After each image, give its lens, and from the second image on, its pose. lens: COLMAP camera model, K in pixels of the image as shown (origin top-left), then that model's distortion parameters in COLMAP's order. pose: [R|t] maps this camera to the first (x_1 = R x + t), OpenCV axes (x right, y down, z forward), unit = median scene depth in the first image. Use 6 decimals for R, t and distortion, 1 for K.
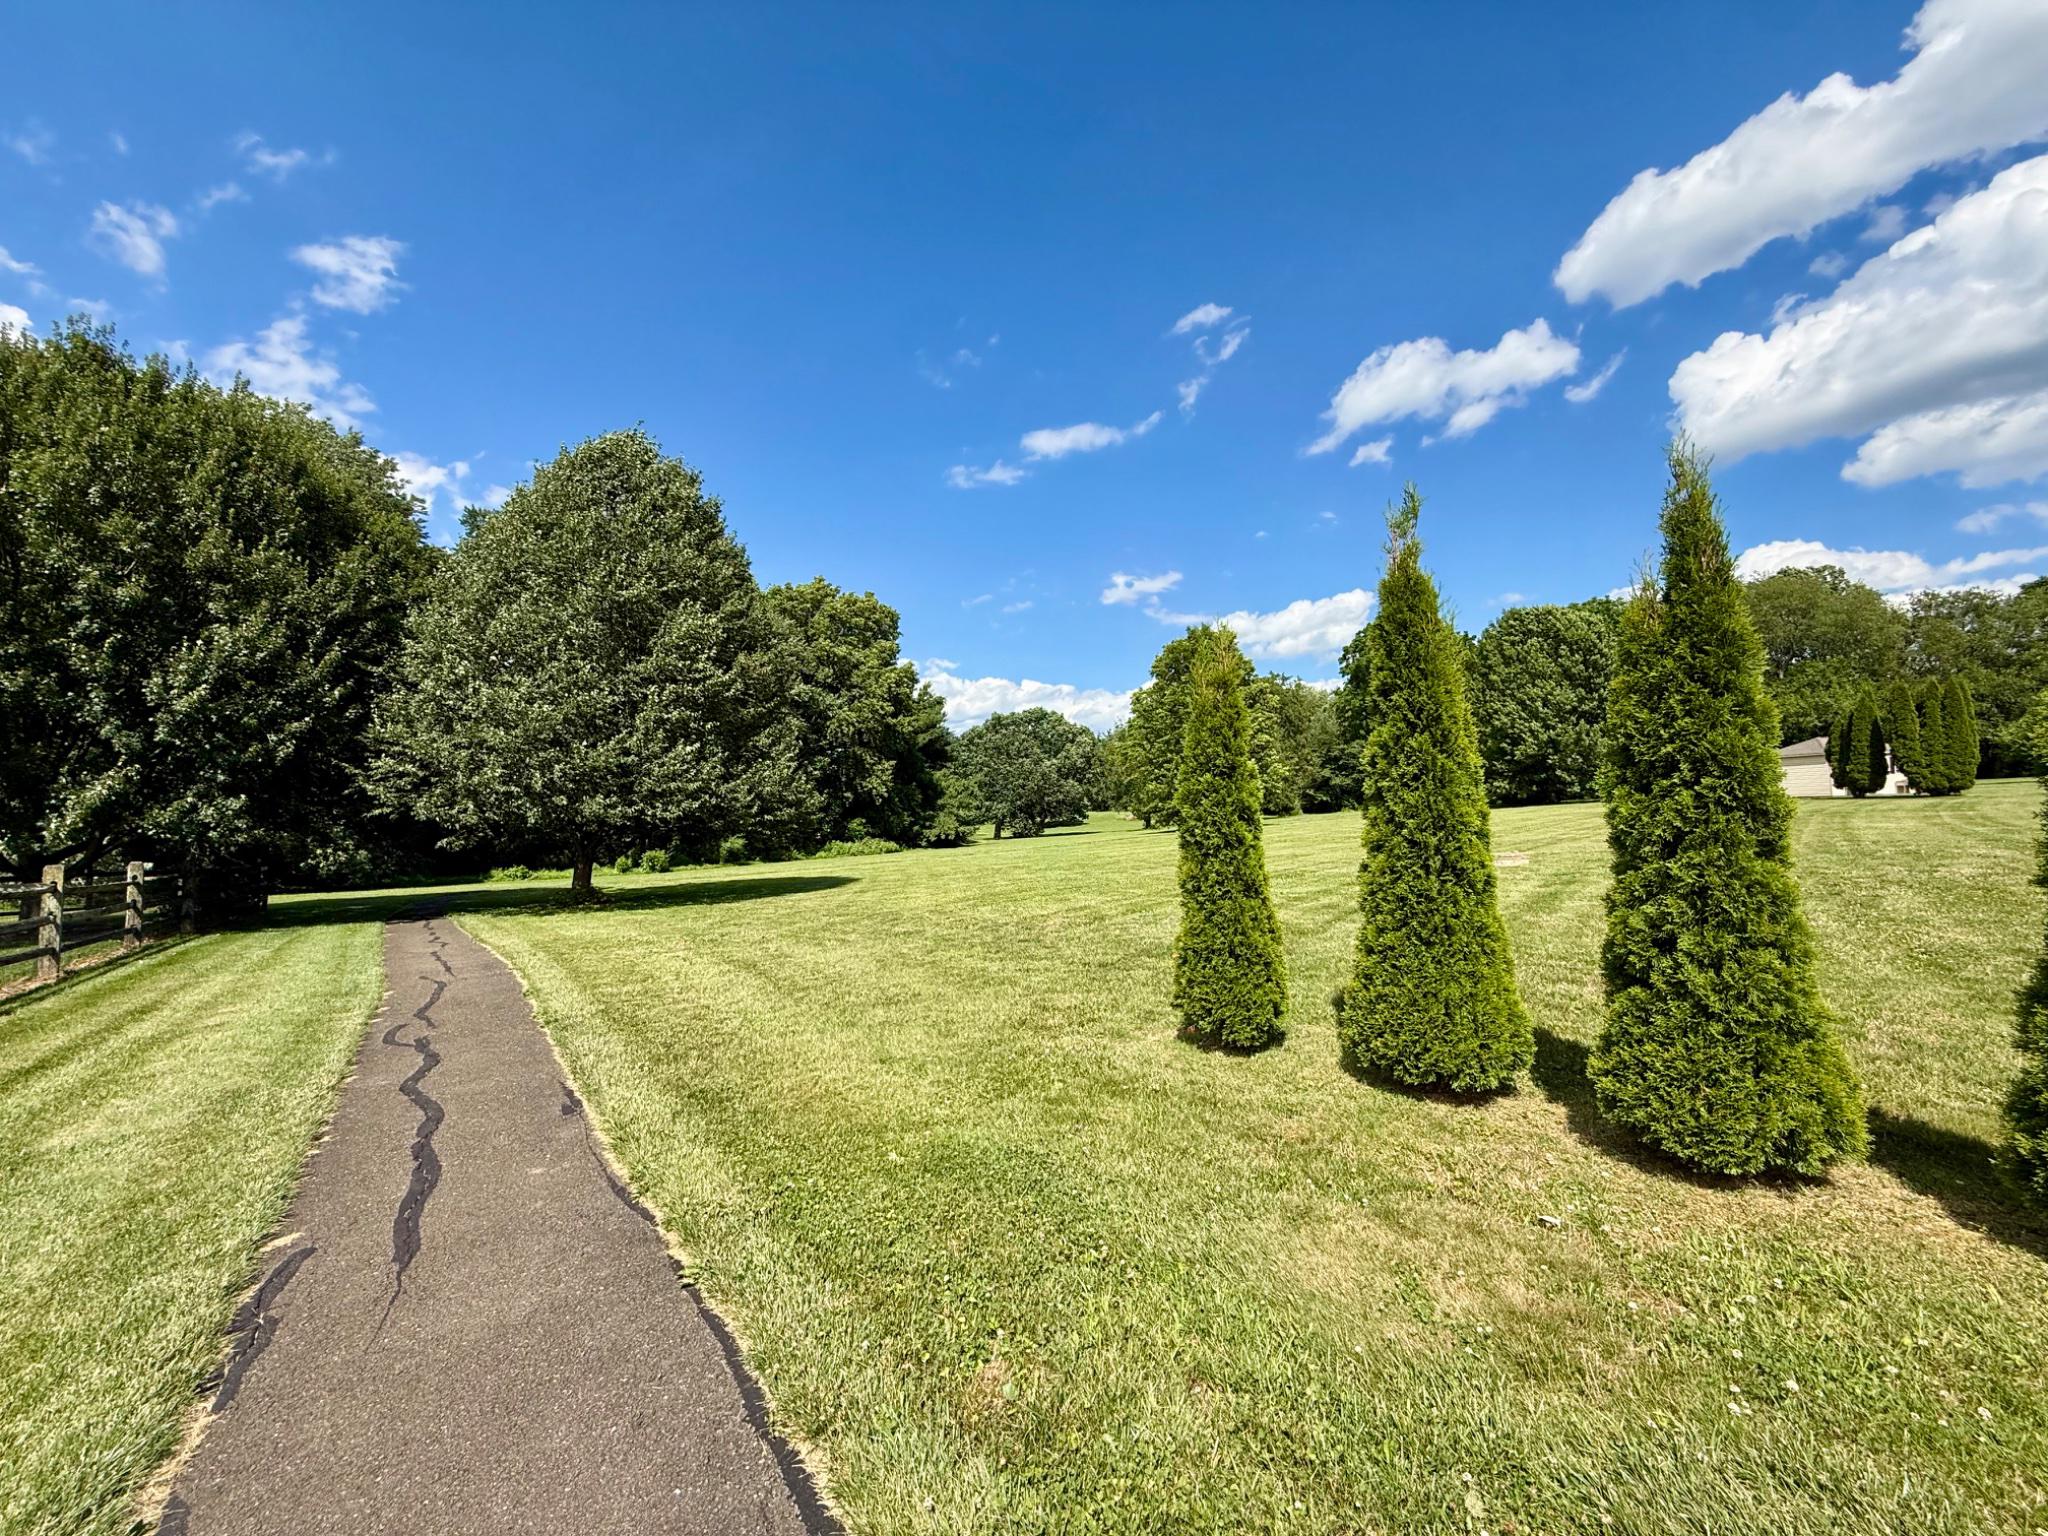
lens RADIAL K [[817.3, 0, 1024.0], [0, 817.3, 768.0], [0, 0, 1]] dist [0.026867, -0.000028]
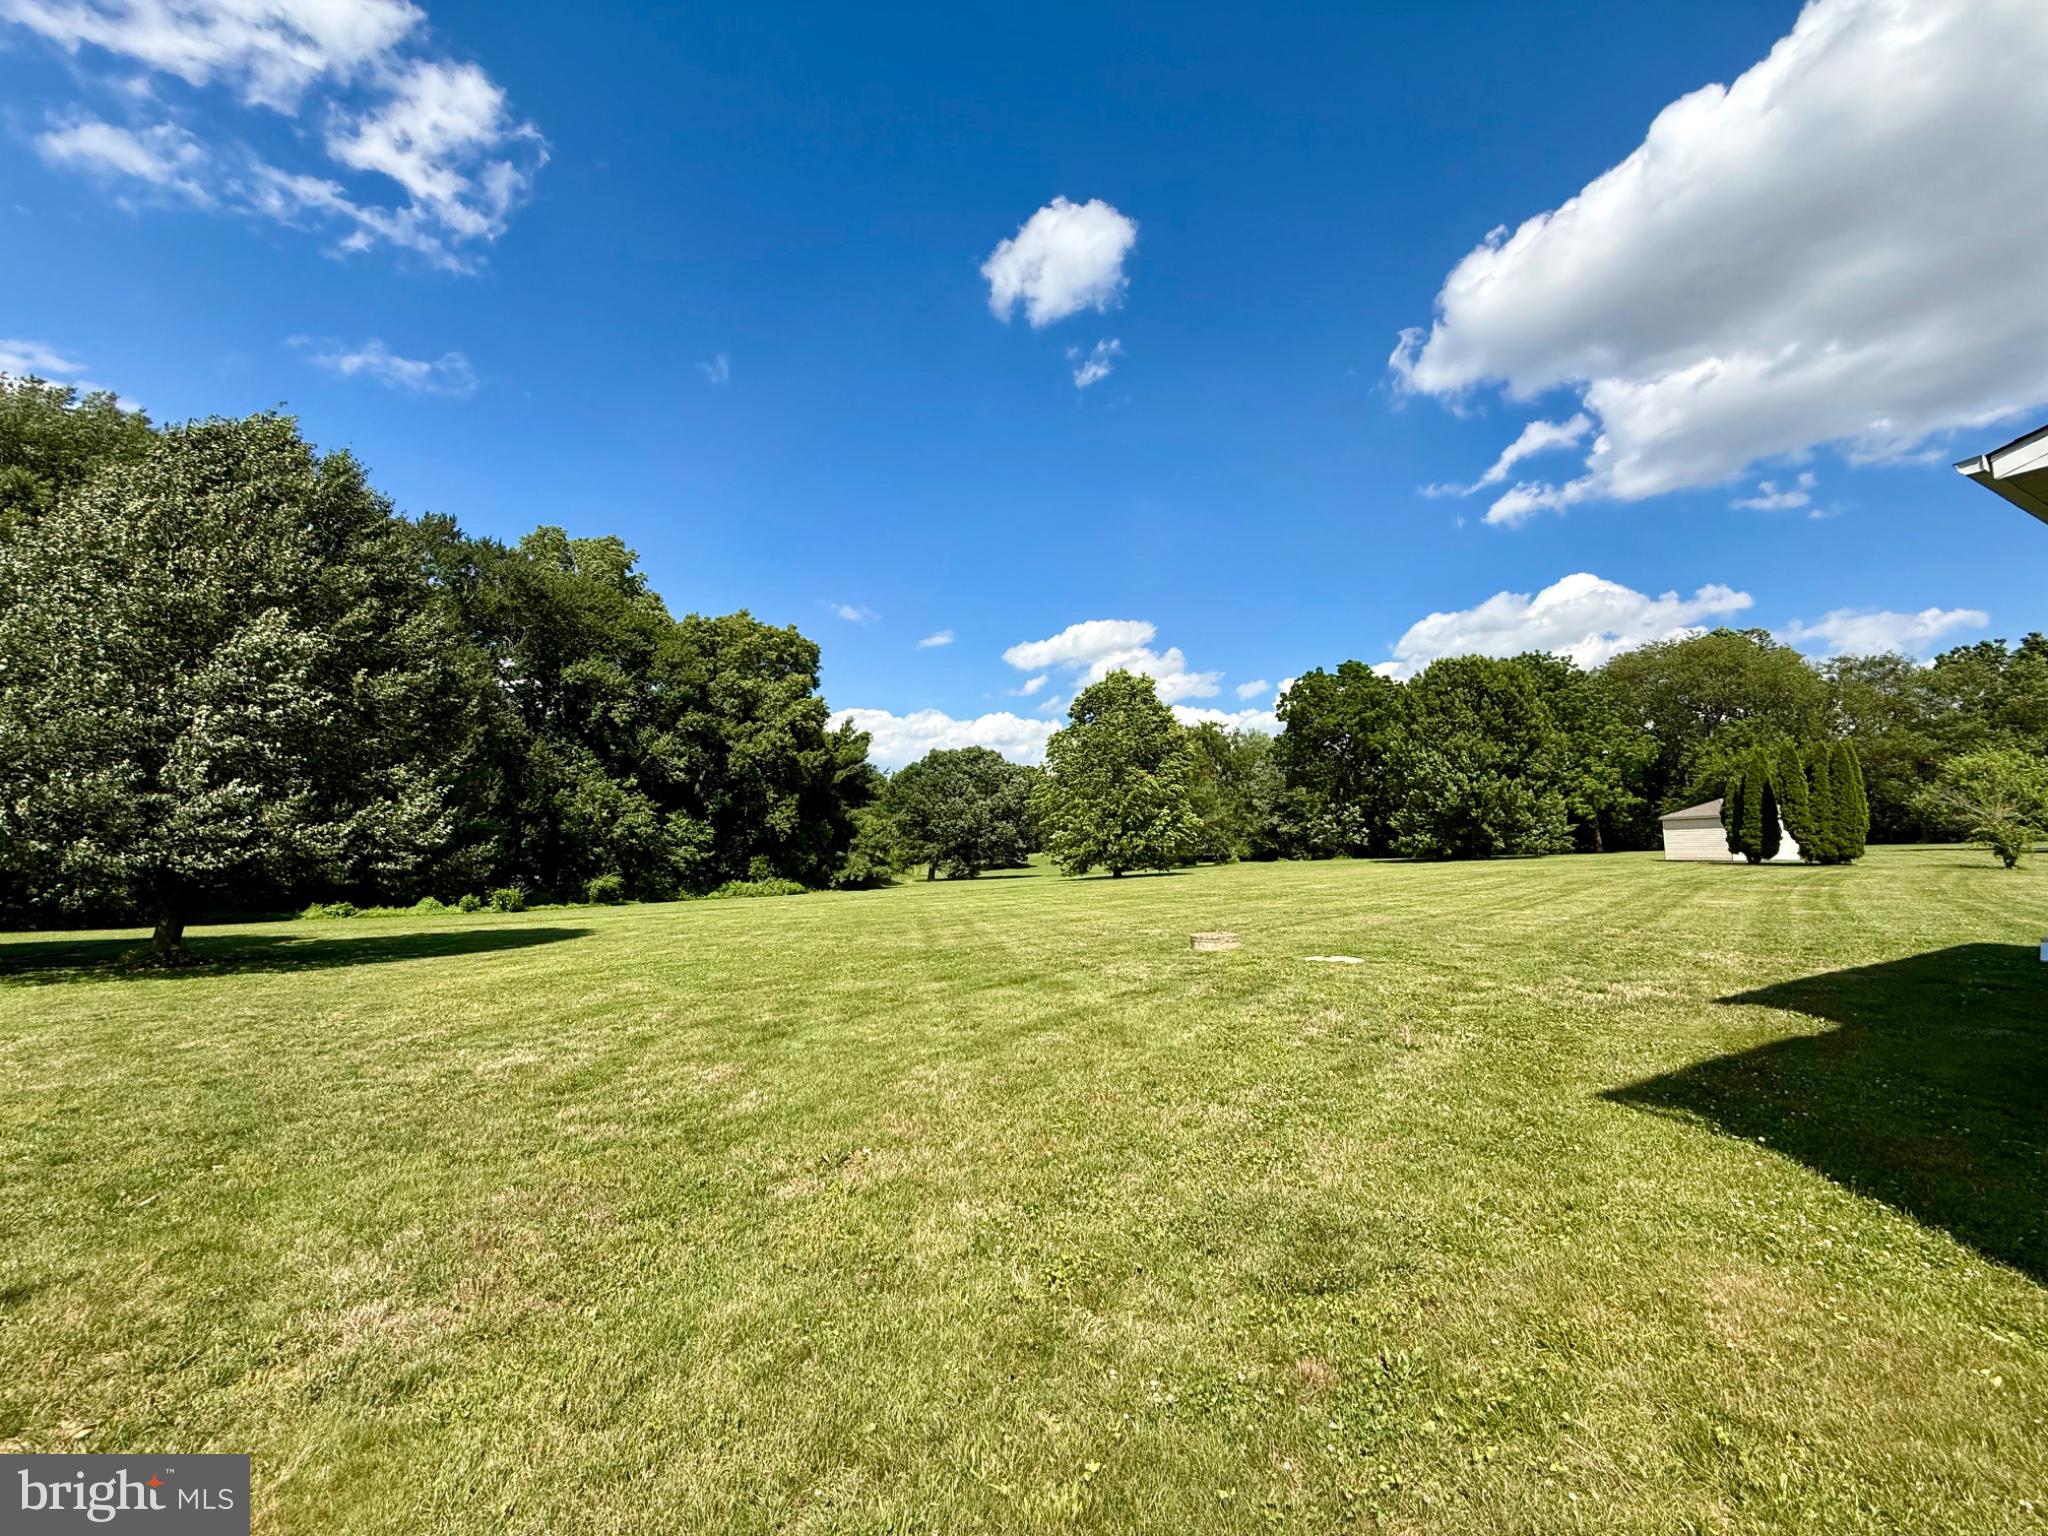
lens RADIAL K [[812.1, 0, 1024.0], [0, 812.1, 768.0], [0, 0, 1]] dist [0.017335, 0.000004]
pose [[0.999665, 0.024852, 0.007224, 0.096567], [-0.024490, 0.998617, -0.046513, -0.005687], [-0.008370, 0.046320, 0.998892, 0.042210]]
